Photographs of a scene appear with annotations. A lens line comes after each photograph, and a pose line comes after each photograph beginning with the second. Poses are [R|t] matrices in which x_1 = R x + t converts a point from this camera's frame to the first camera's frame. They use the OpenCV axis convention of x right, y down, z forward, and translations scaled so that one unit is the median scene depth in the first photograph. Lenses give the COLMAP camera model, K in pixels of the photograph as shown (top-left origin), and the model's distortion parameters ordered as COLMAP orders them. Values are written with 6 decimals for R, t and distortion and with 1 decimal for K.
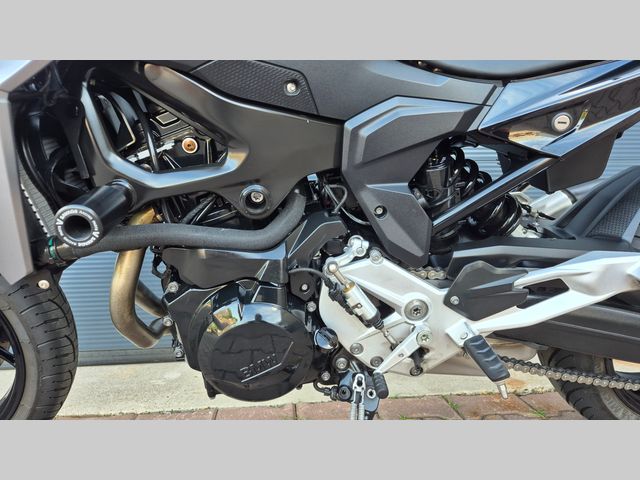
lens RADIAL K [[575.7, 0, 324.2], [0, 575.7, 225.2], [0, 0, 1]] dist [0.057451, -0.028387]
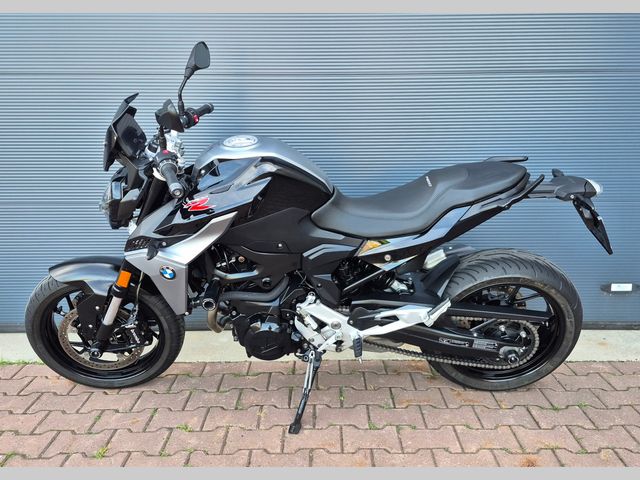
lens RADIAL K [[594.7, 0, 317.3], [0, 594.7, 238.9], [0, 0, 1]] dist [0.046408, 0.000000]
pose [[0.997197, 0.028455, -0.069202, 0.246527], [-0.021150, 0.994343, 0.104088, -0.460423], [0.071773, -0.102333, 0.992158, -1.391738]]
